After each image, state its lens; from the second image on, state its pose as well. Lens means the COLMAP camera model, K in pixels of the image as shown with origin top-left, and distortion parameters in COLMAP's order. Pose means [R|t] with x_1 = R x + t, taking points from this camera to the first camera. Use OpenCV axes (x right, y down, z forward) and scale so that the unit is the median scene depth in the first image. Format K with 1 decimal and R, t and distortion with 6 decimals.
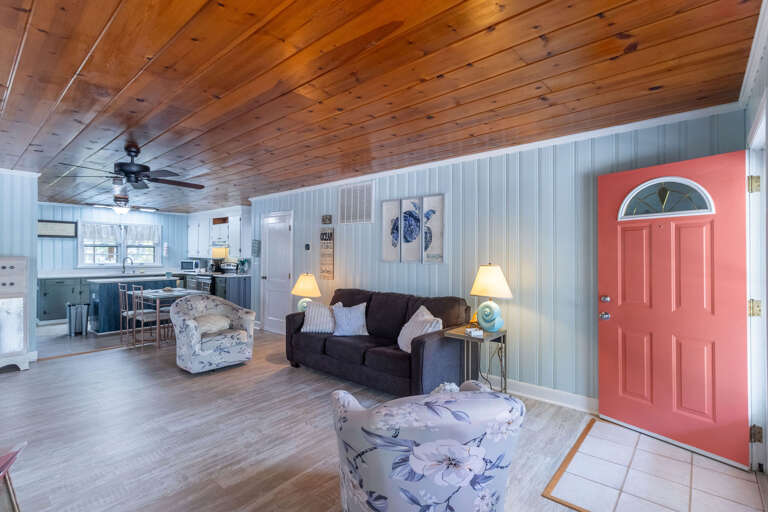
lens RADIAL K [[370.2, 0, 383.1], [0, 370.2, 251.3], [0, 0, 1]] dist [0.000959, -0.000037]
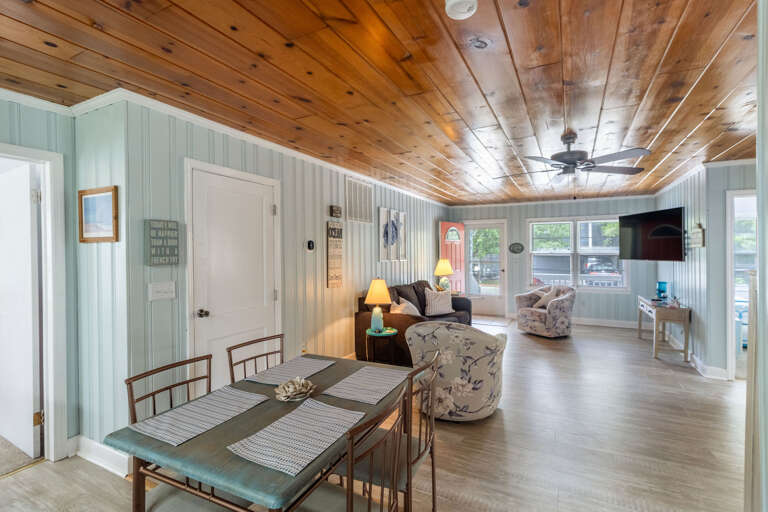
lens RADIAL K [[364.2, 0, 395.2], [0, 364.2, 254.4], [0, 0, 1]] dist [-0.000273, 0.000006]
pose [[-0.245311, -0.003832, 0.969437, -0.971341], [-0.004680, 0.999985, 0.002769, 0.002914], [-0.969433, -0.003858, -0.245325, 1.107679]]
